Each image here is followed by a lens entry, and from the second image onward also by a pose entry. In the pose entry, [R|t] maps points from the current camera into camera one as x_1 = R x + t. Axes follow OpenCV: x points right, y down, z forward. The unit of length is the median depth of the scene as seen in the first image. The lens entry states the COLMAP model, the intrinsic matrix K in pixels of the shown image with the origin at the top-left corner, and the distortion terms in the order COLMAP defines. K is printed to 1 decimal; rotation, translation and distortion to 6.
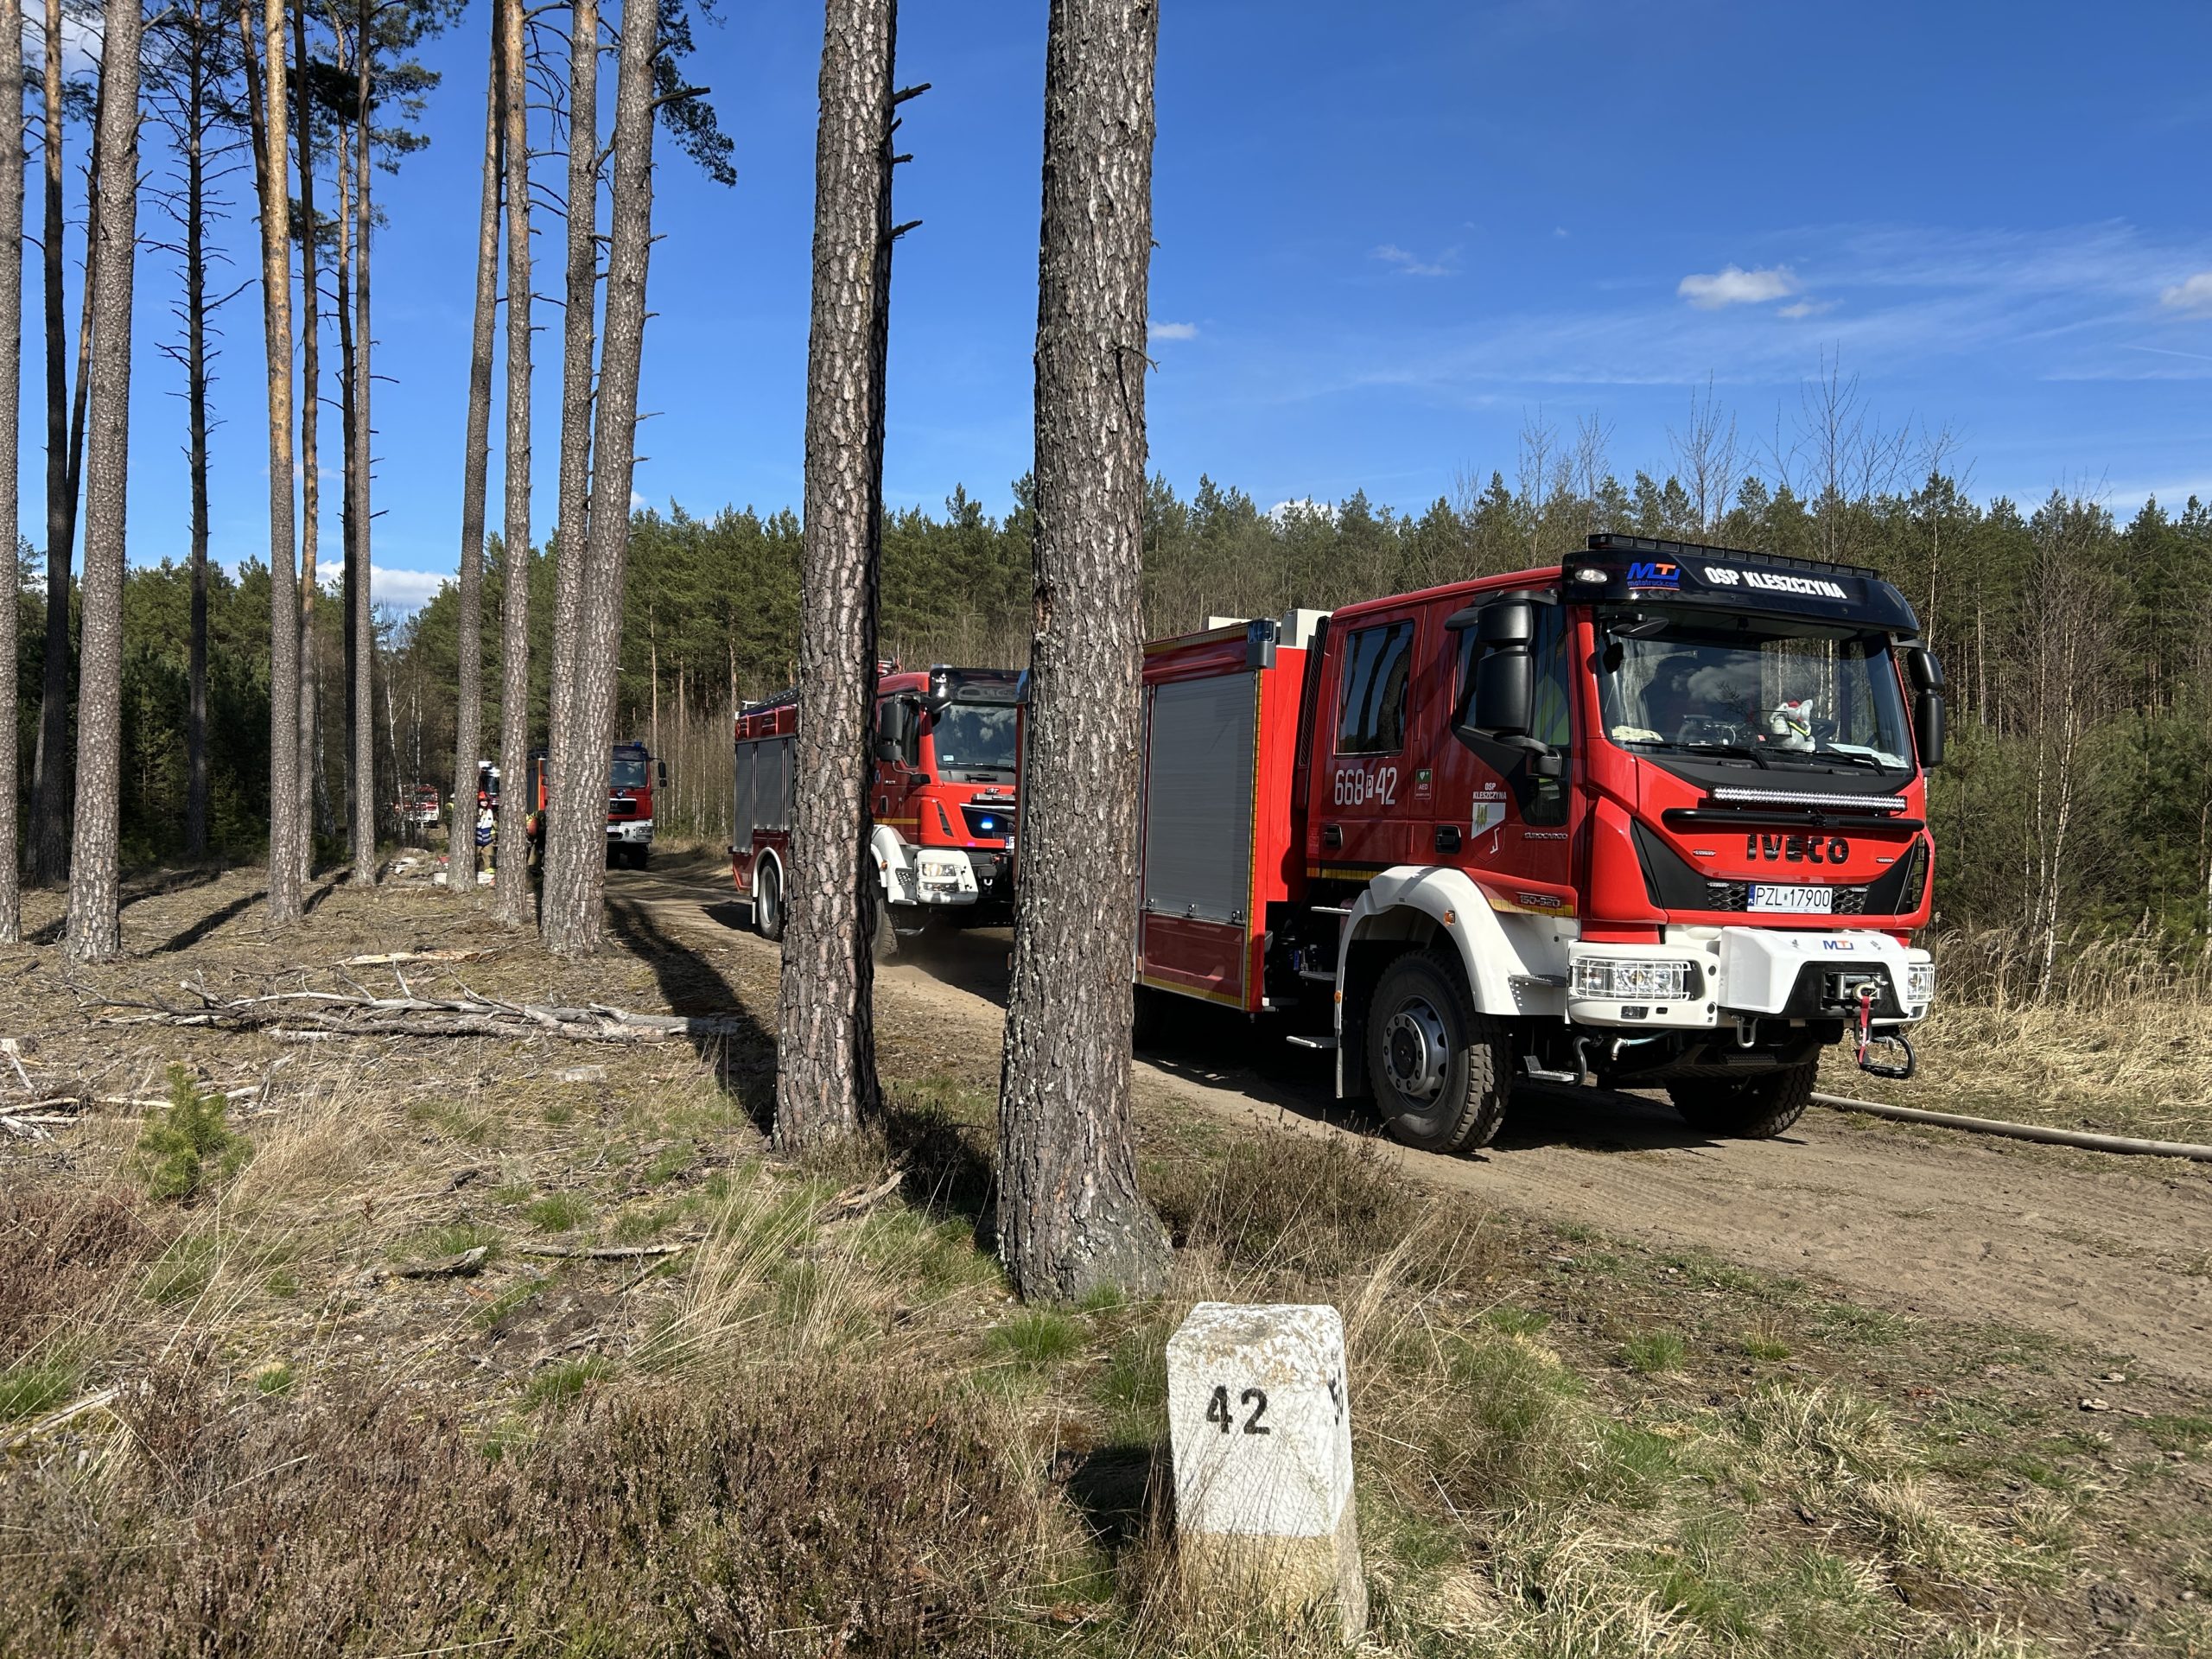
lens RADIAL K [[1652.9, 0, 1102.0], [0, 1652.9, 847.9], [0, 0, 1]] dist [0.064486, -0.087369]
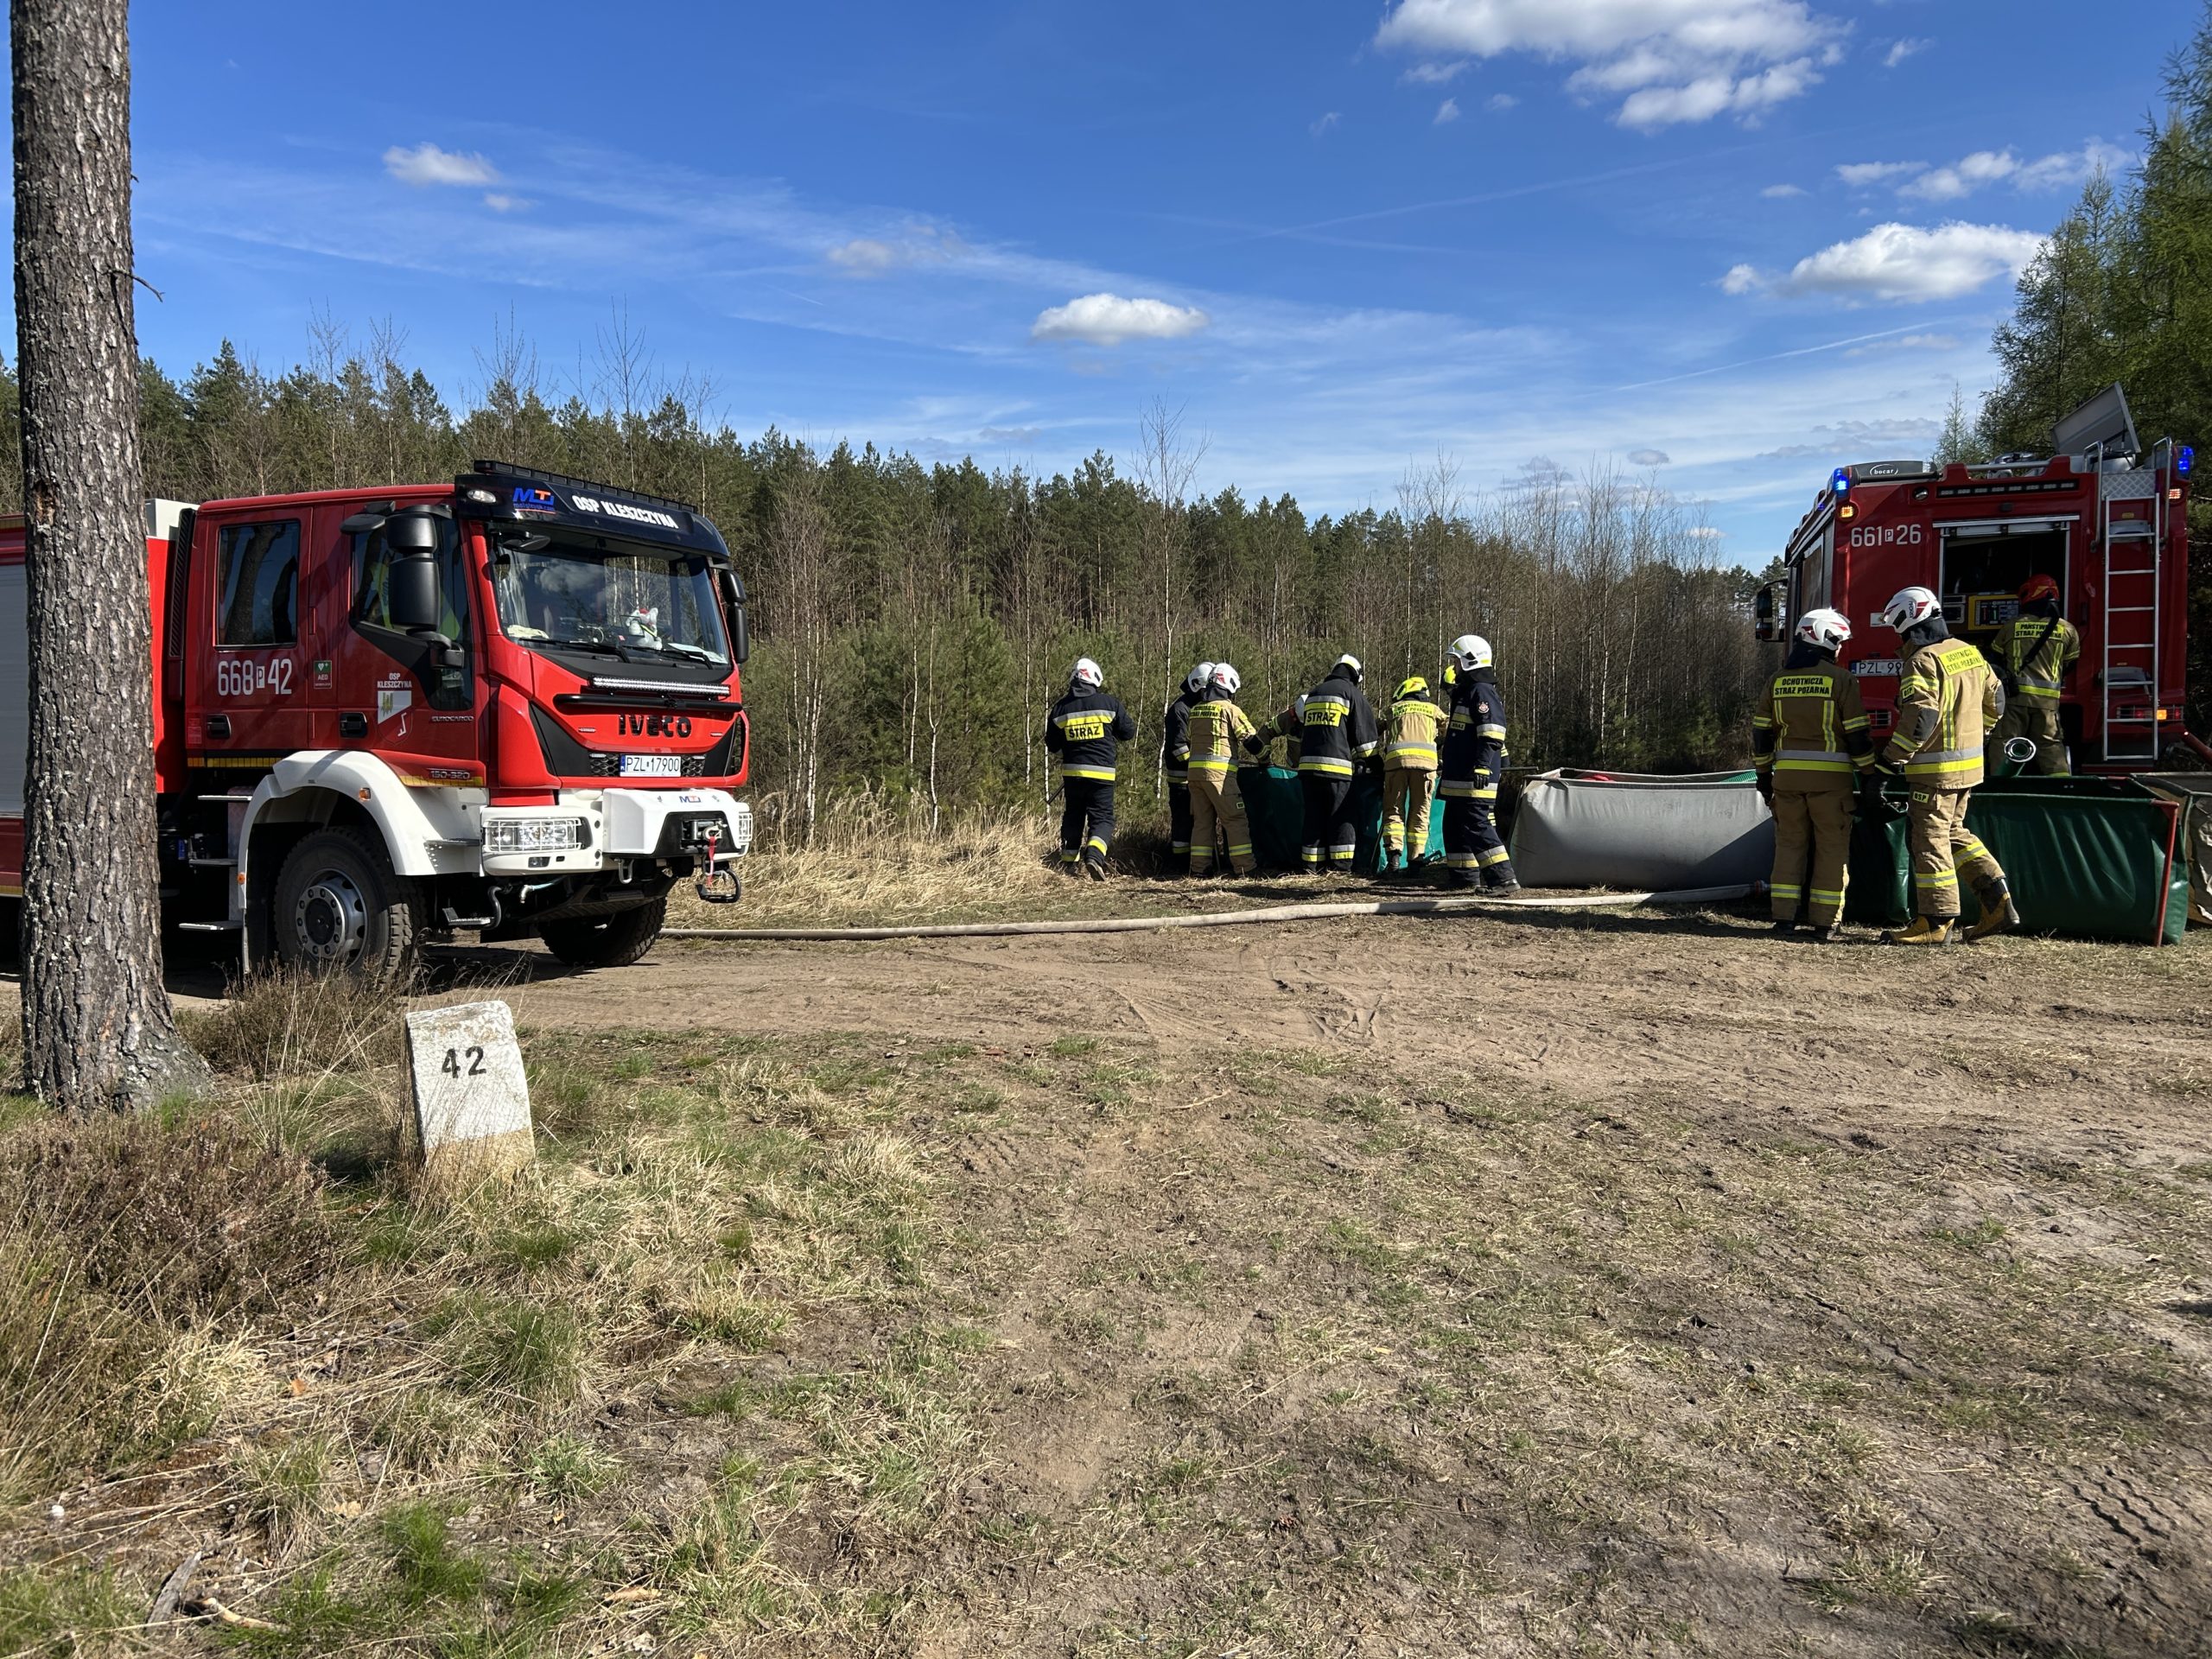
lens RADIAL K [[1676.4, 0, 1106.0], [0, 1676.4, 829.5], [0, 0, 1]] dist [-0.000982, -0.037289]
pose [[0.756676, -0.054488, 0.651515, -0.157016], [0.024073, 0.998167, 0.055521, 0.016514], [-0.653347, -0.026327, 0.756601, -0.189147]]
